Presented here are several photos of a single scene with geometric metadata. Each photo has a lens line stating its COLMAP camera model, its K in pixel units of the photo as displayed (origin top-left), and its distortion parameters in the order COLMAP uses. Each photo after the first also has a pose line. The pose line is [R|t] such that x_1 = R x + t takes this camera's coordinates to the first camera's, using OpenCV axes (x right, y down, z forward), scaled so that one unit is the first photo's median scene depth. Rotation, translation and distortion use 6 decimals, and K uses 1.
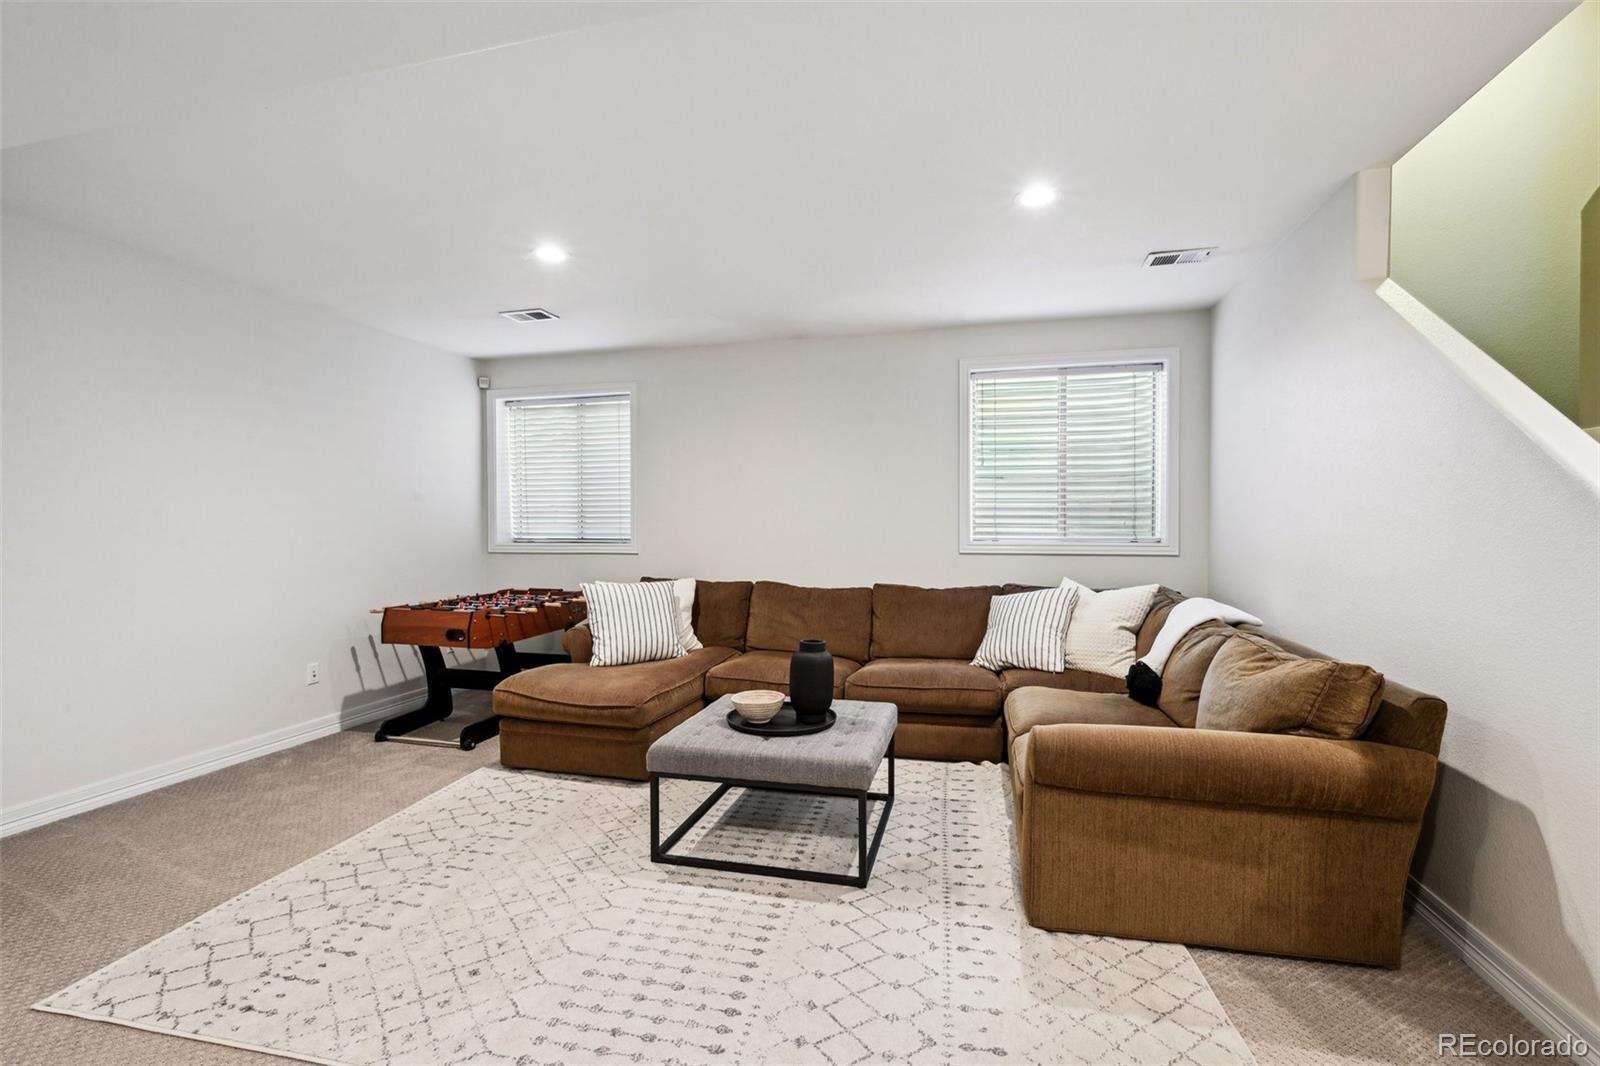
lens RADIAL K [[701.9, 0, 800.0], [0, 701.9, 533.0], [0, 0, 1]] dist [-0.000868, -0.000025]
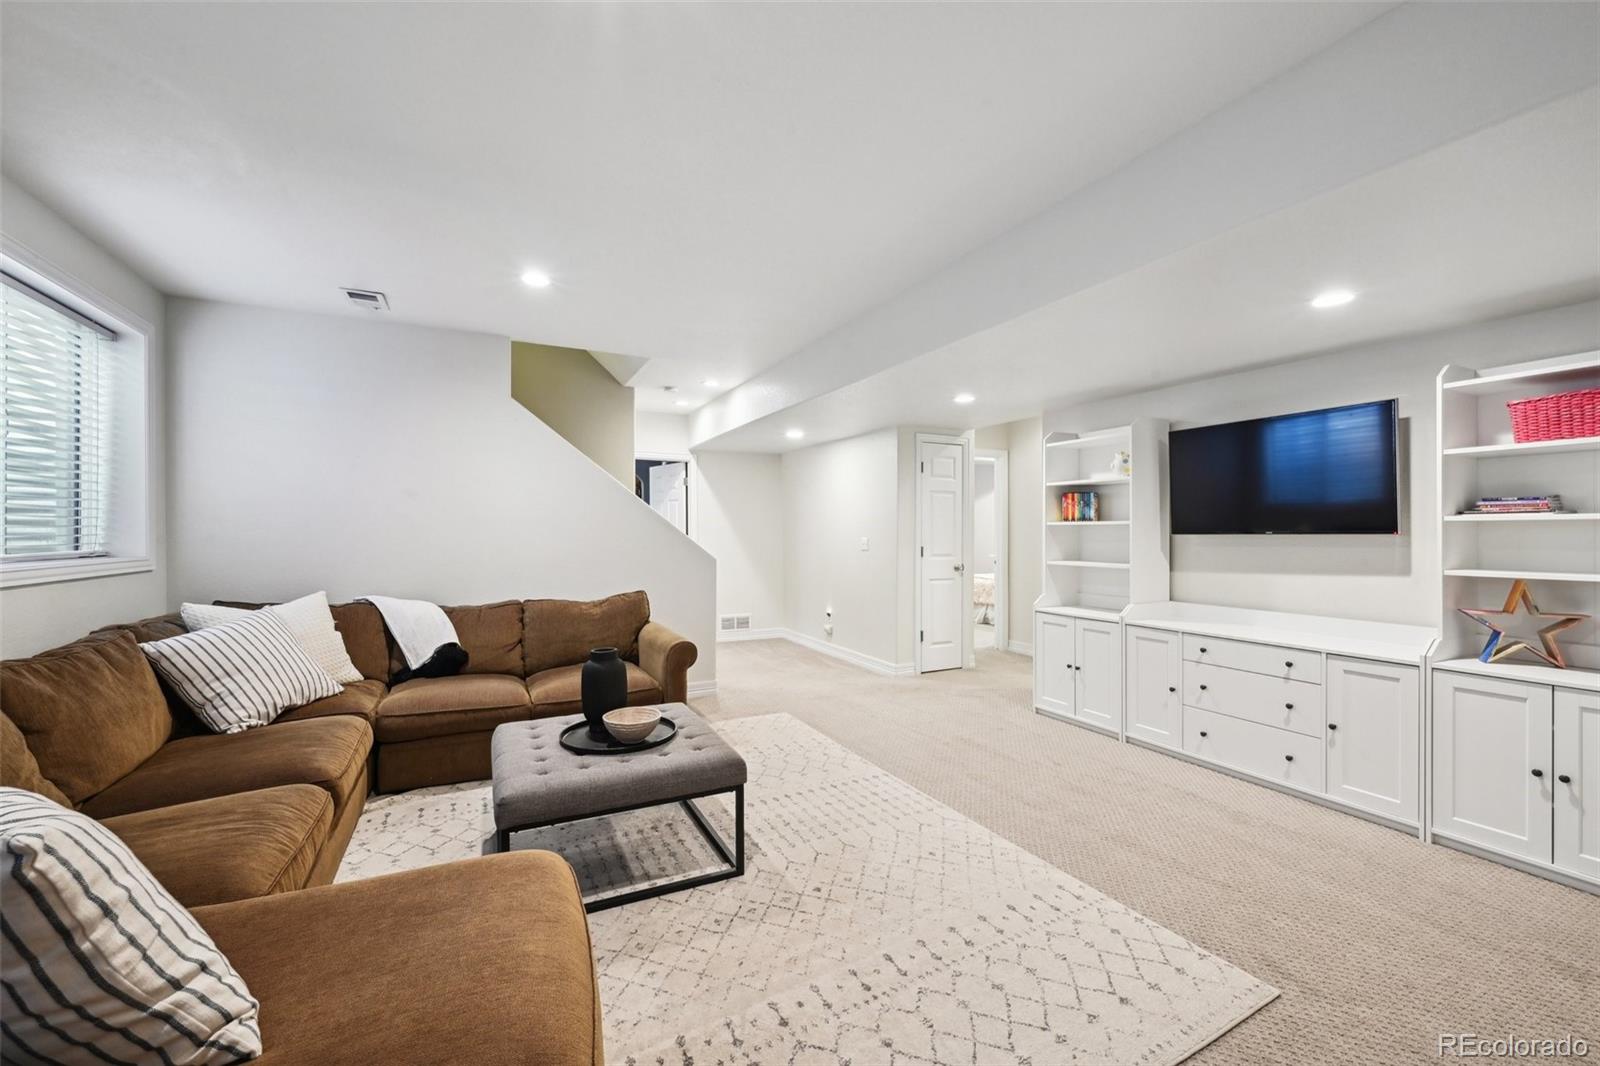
lens RADIAL K [[640.0, 0, 800.0], [0, 640.0, 533.0], [0, 0, 1]] dist [-0.000401, -0.000674]
pose [[-0.644421, -0.006181, 0.764646, -0.943733], [0.010132, 0.999811, 0.016621, -0.030343], [-0.764604, 0.018458, -0.644236, 1.498322]]
